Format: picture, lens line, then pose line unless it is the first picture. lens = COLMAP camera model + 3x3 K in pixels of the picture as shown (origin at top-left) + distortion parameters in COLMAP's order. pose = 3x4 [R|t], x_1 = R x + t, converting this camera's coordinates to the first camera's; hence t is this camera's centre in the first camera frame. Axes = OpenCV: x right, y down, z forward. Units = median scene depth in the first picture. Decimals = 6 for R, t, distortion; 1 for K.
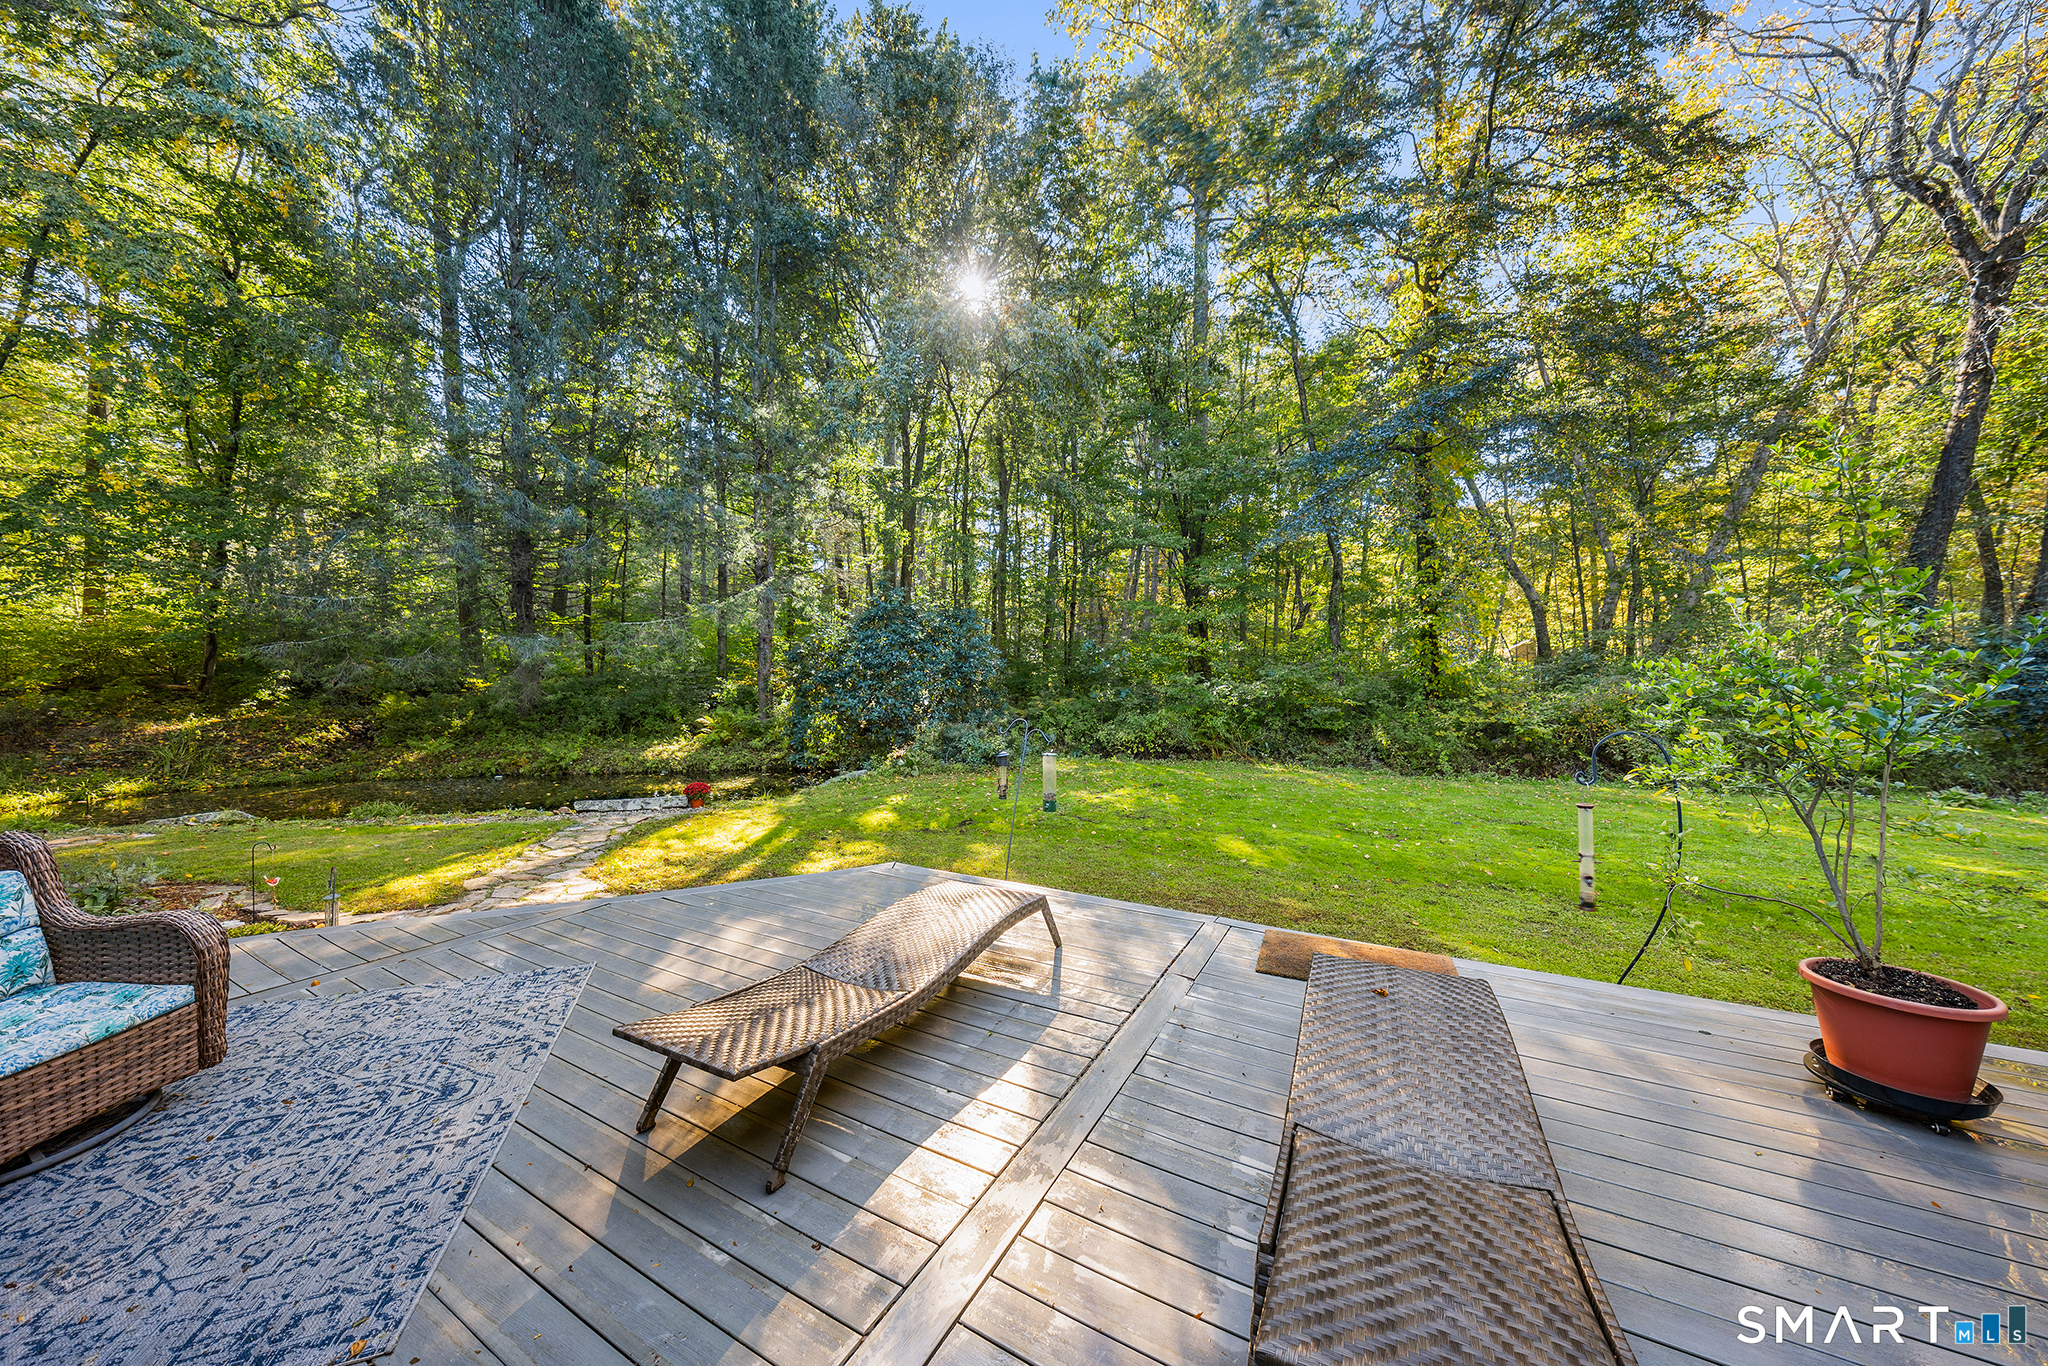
lens RADIAL K [[714.3, 0, 1024.0], [0, 714.3, 683.0], [0, 0, 1]] dist [-0.002009, -0.000153]
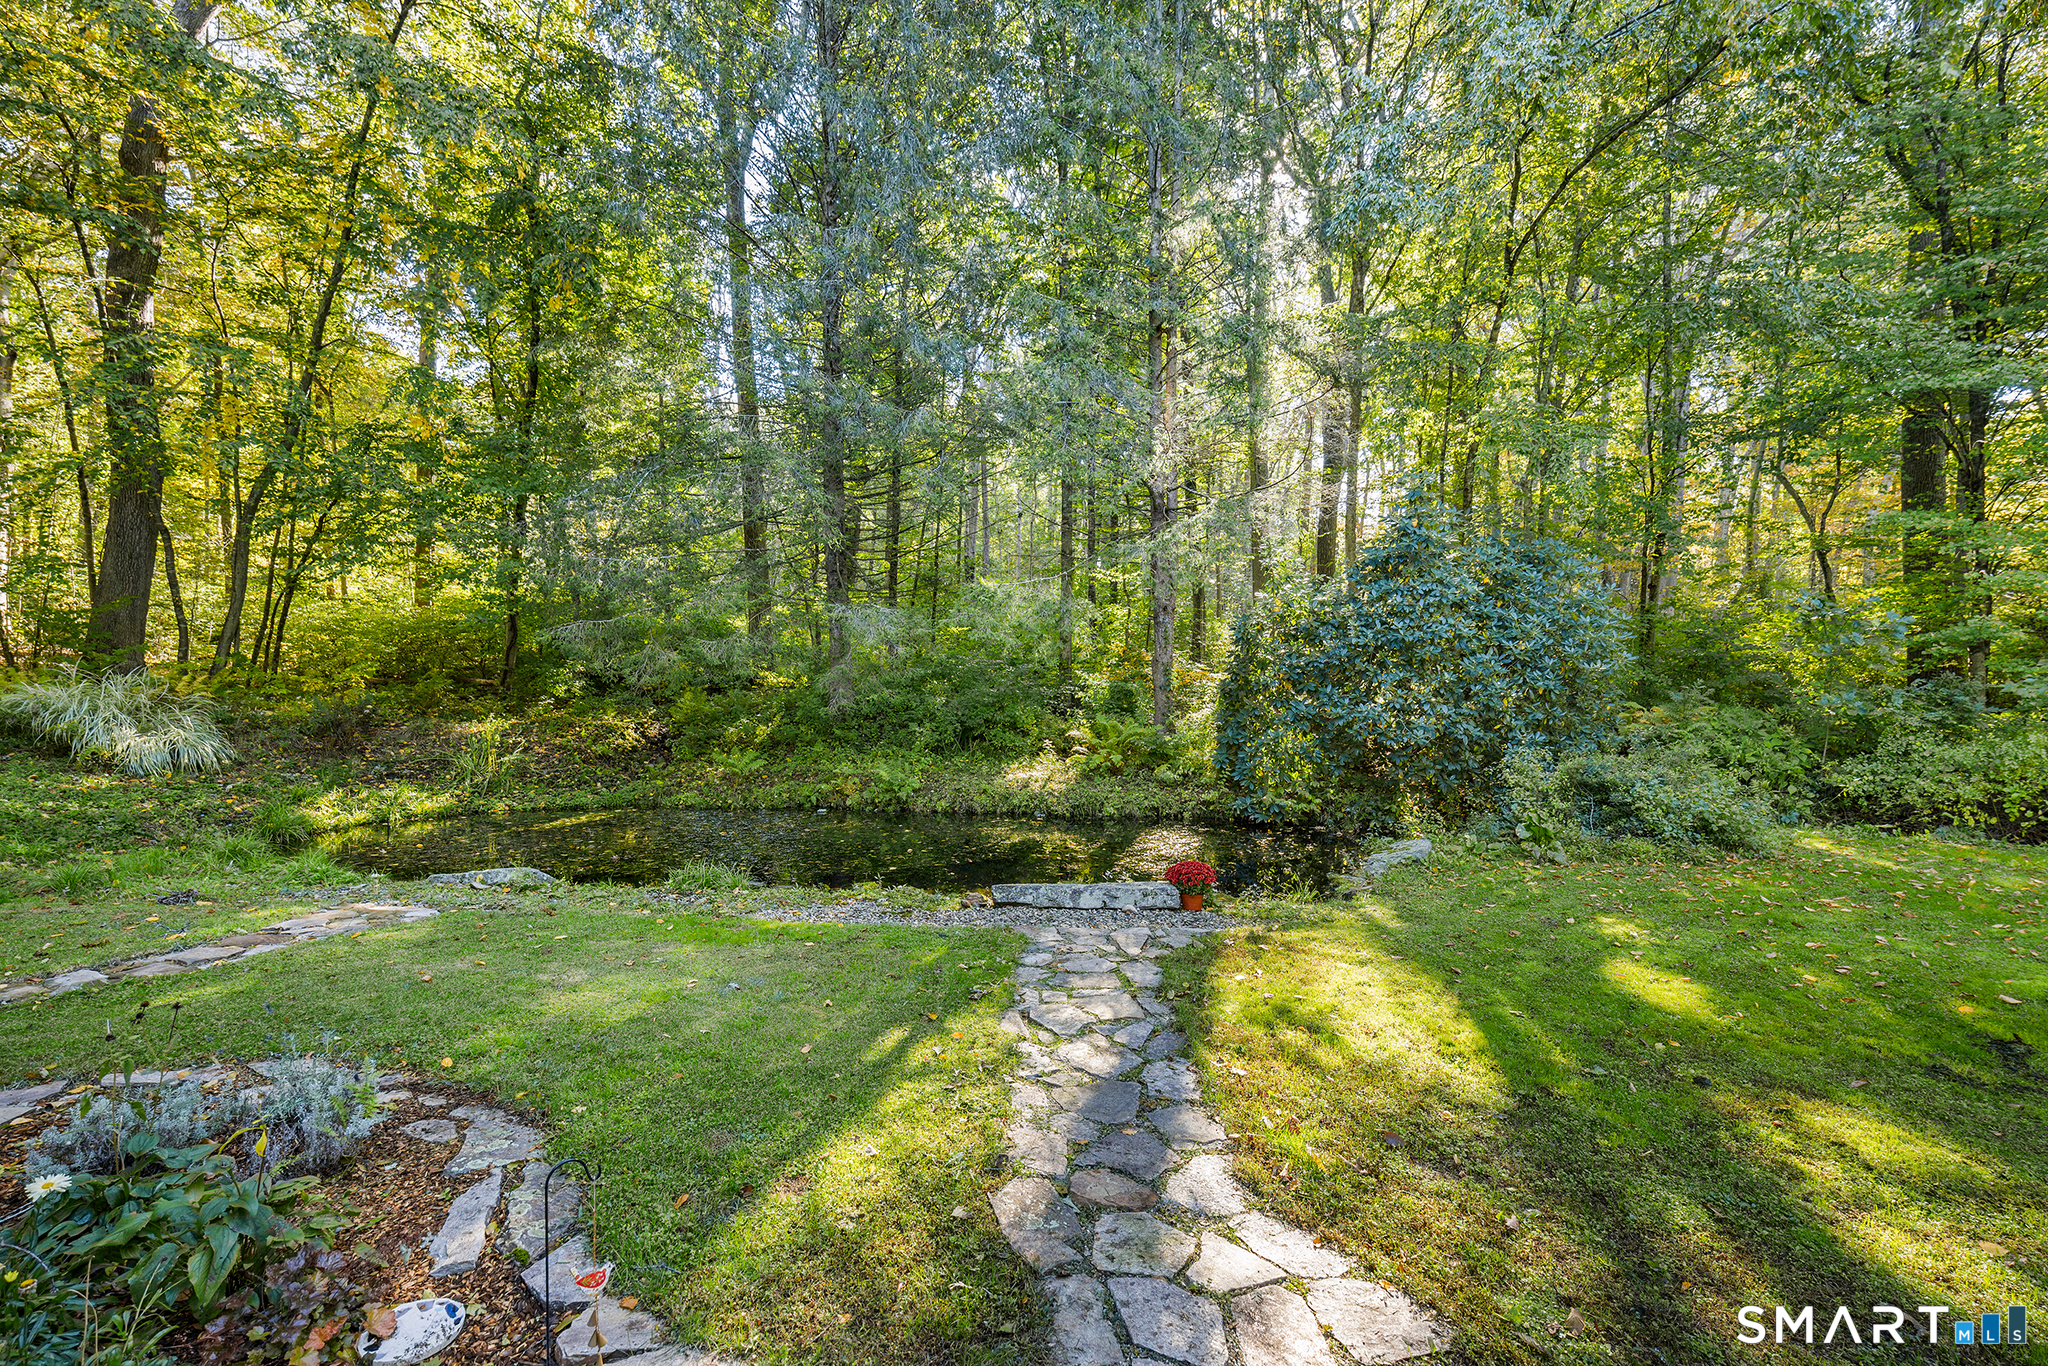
lens RADIAL K [[909.9, 0, 1024.0], [0, 909.9, 683.0], [0, 0, 1]] dist [0.001373, -0.010700]
pose [[0.941453, 0.004234, -0.337117, -0.232501], [-0.003074, 0.999987, 0.003977, 0.002216], [0.337129, -0.002708, 0.941454, 0.213497]]
